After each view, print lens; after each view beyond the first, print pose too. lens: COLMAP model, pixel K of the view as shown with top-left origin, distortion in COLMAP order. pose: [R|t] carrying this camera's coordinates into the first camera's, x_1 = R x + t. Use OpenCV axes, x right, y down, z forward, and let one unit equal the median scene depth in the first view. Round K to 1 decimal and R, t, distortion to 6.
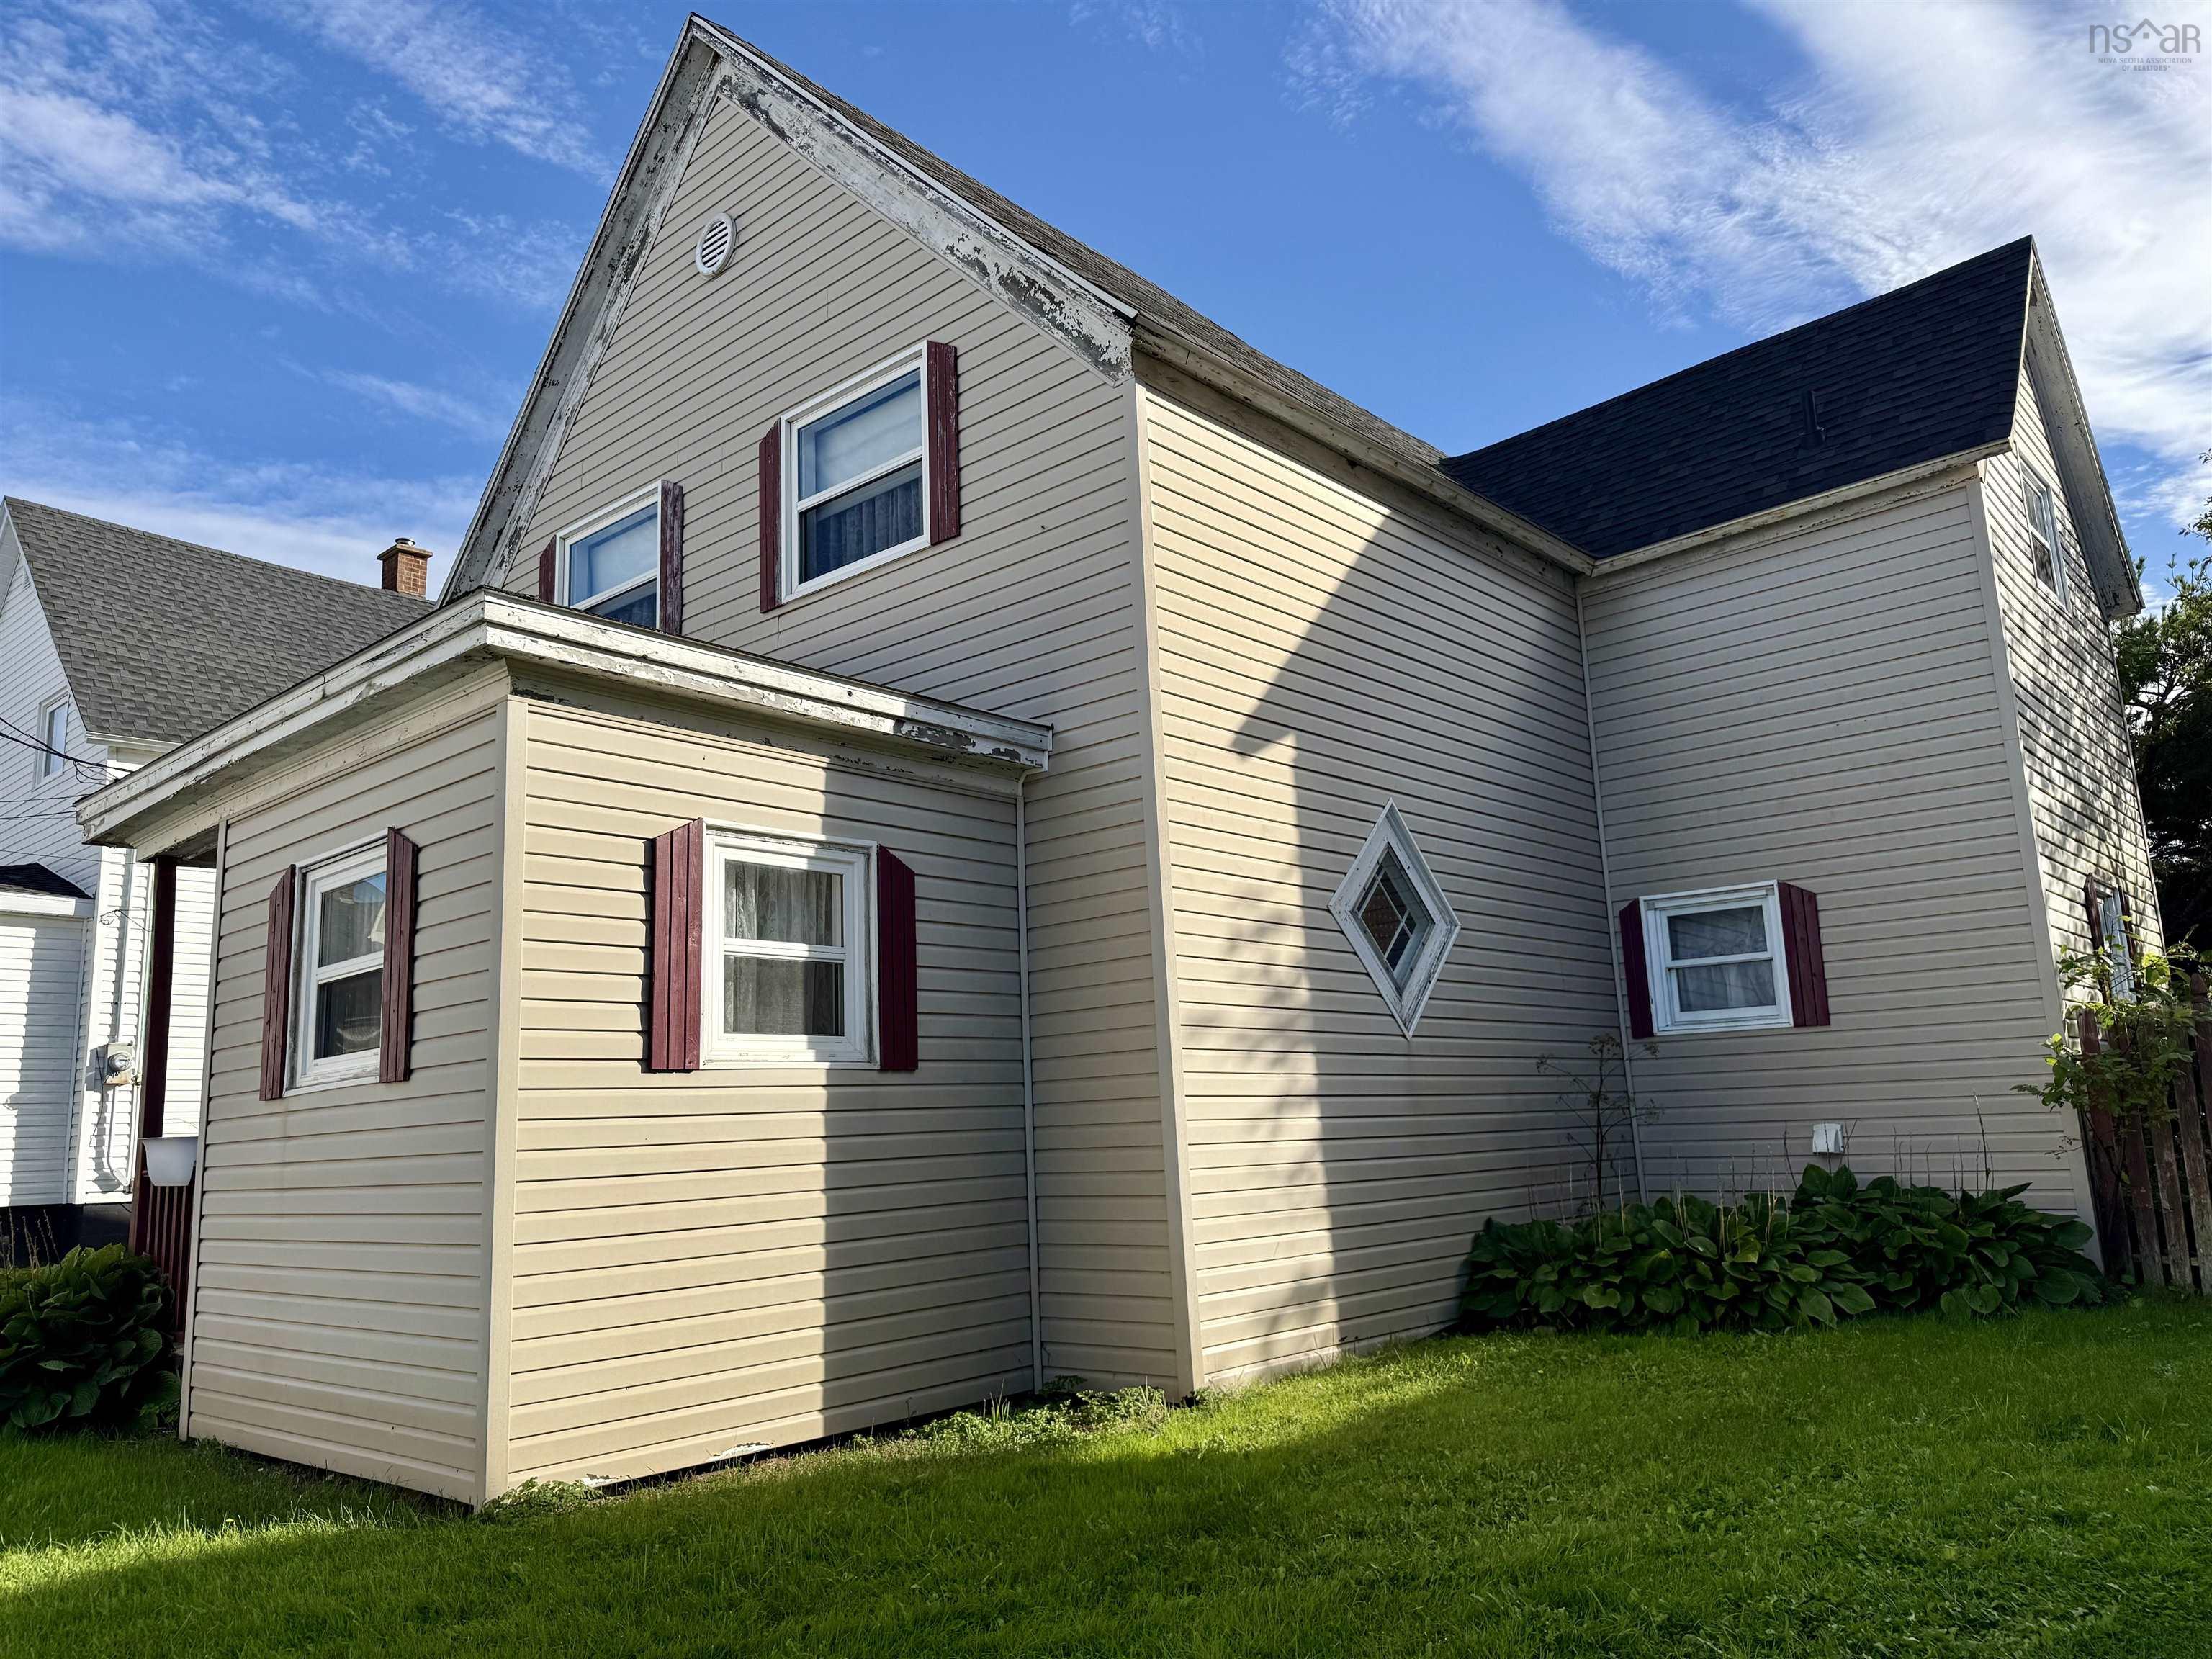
lens RADIAL K [[1520.1, 0, 1126.1], [0, 1520.1, 839.5], [0, 0, 1]] dist [0.052710, -0.071429]
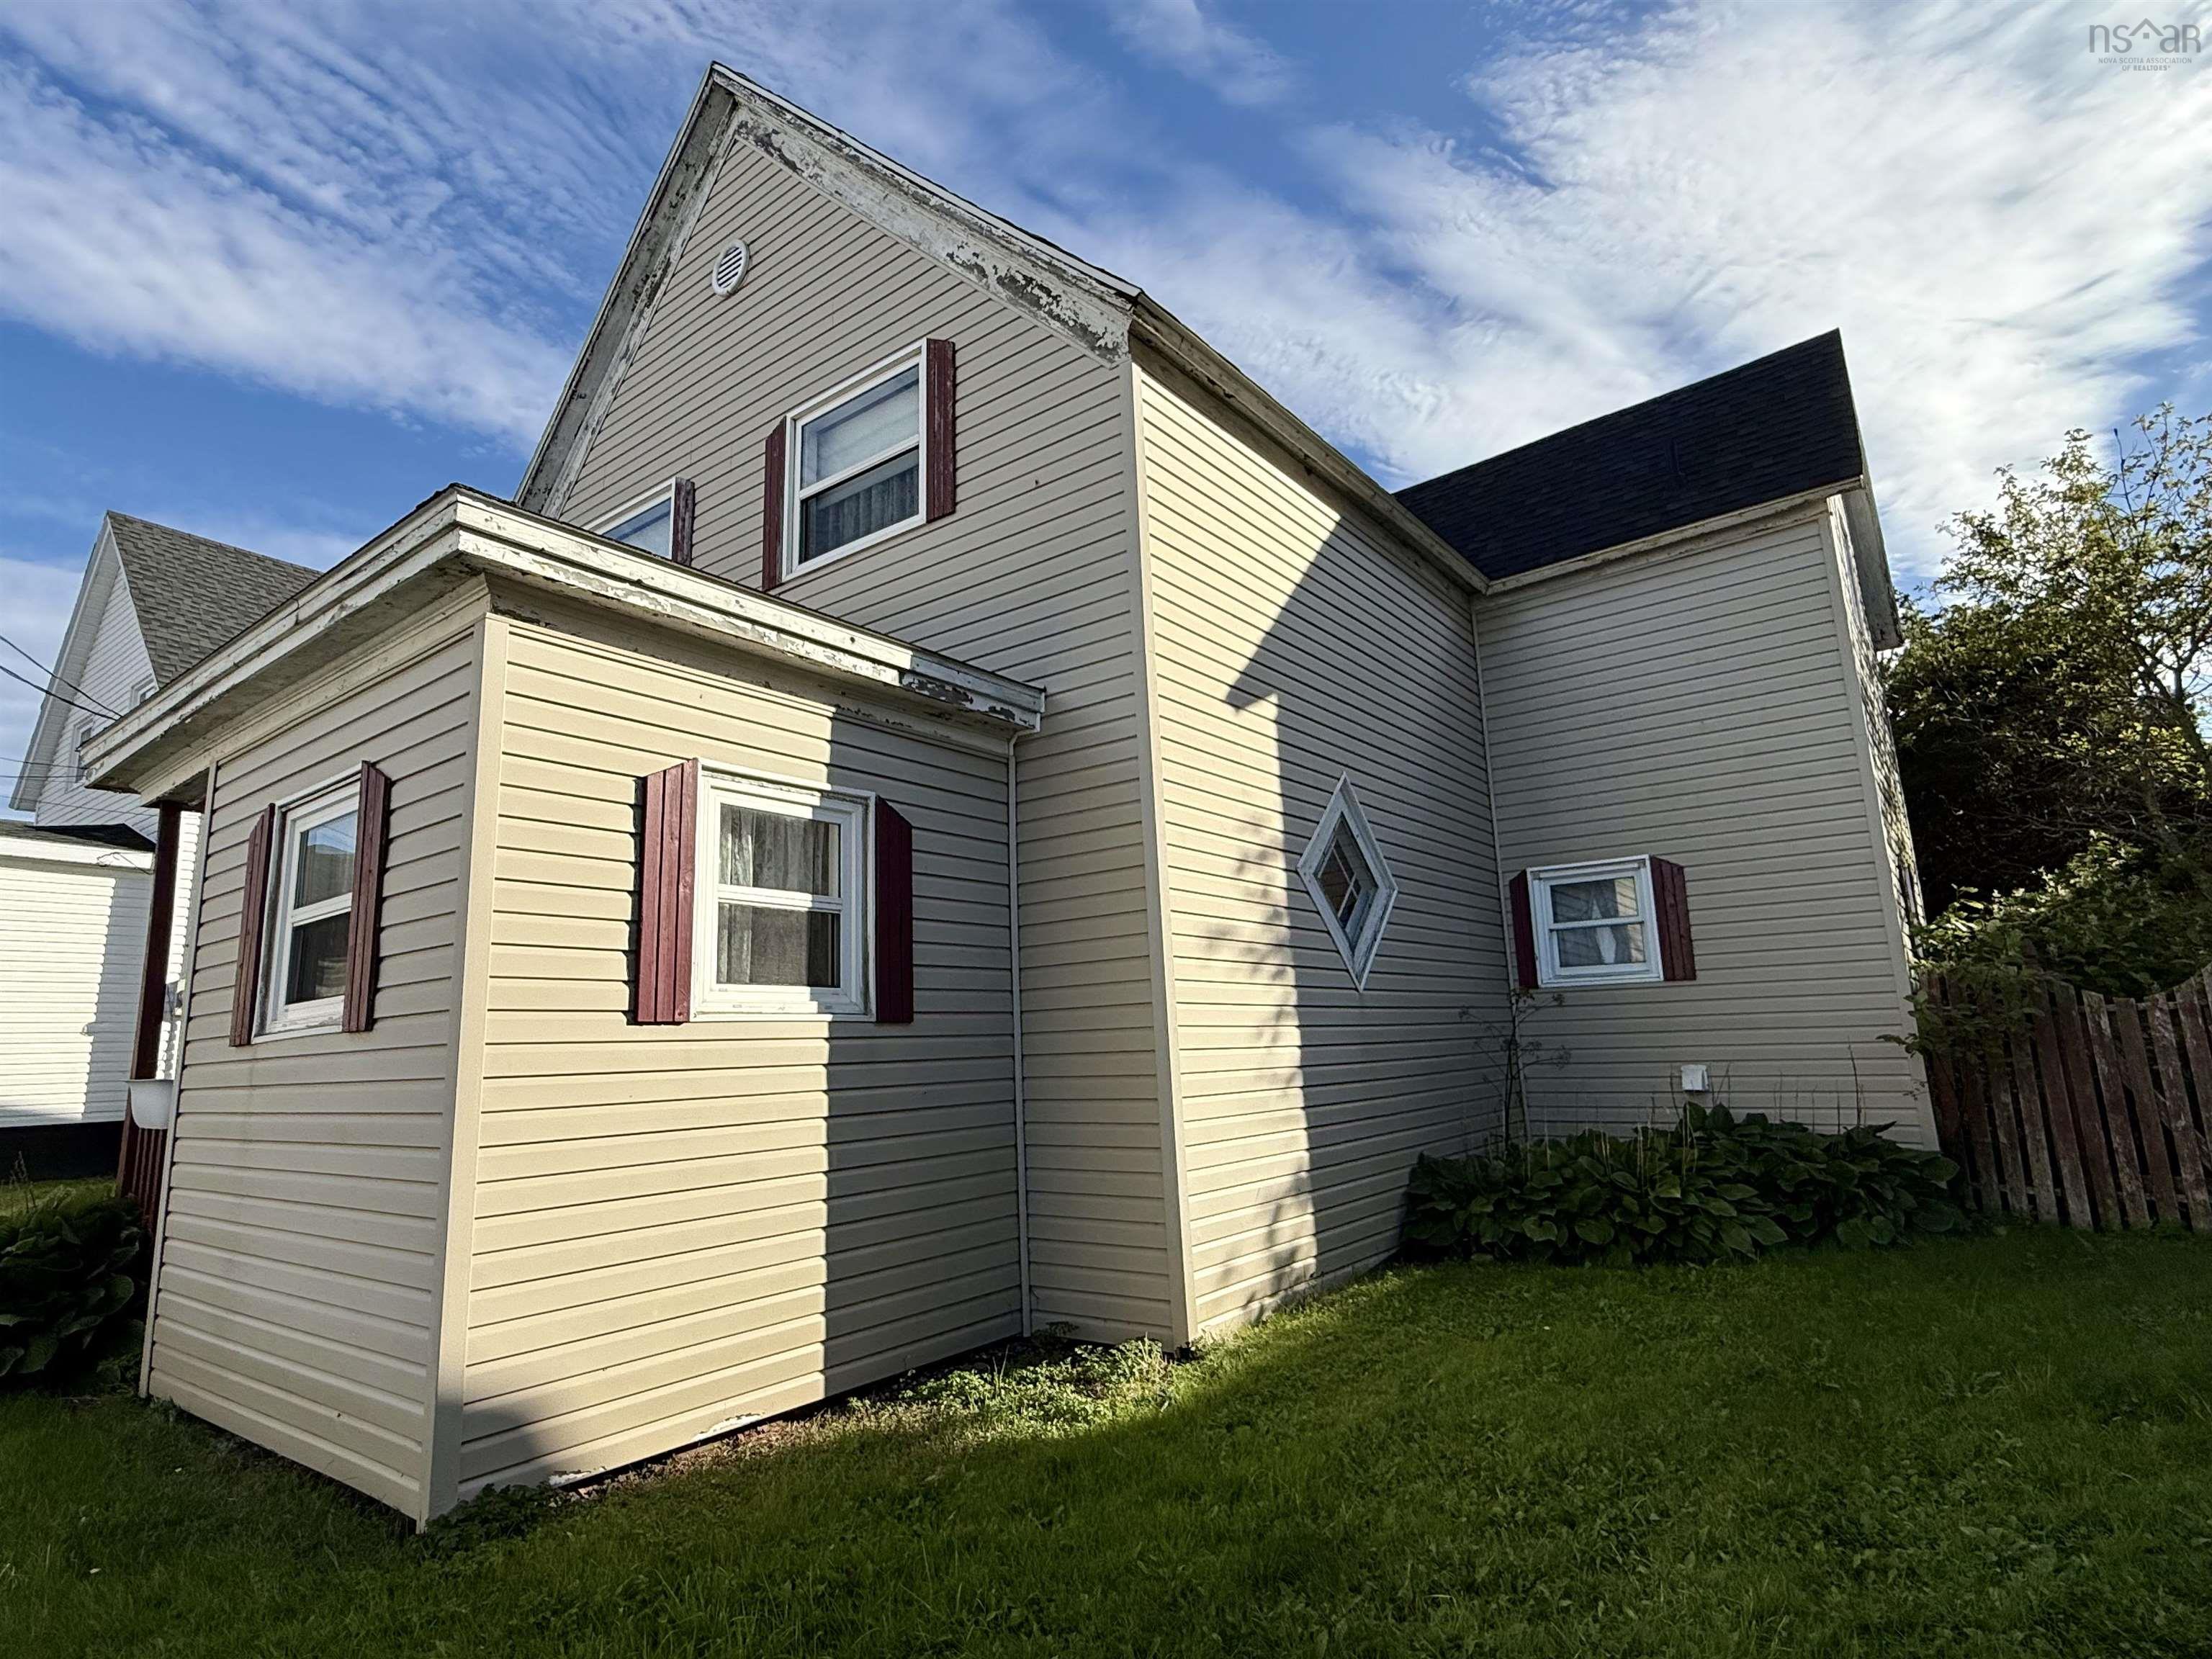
lens RADIAL K [[1163.0, 0, 1120.3], [0, 1163.0, 824.3], [0, 0, 1]] dist [-0.015861, 0.010671]
pose [[0.997547, 0.017818, 0.067693, -0.048500], [-0.017429, 0.999828, -0.006334, 0.021284], [-0.067795, 0.005139, 0.997686, 0.199305]]
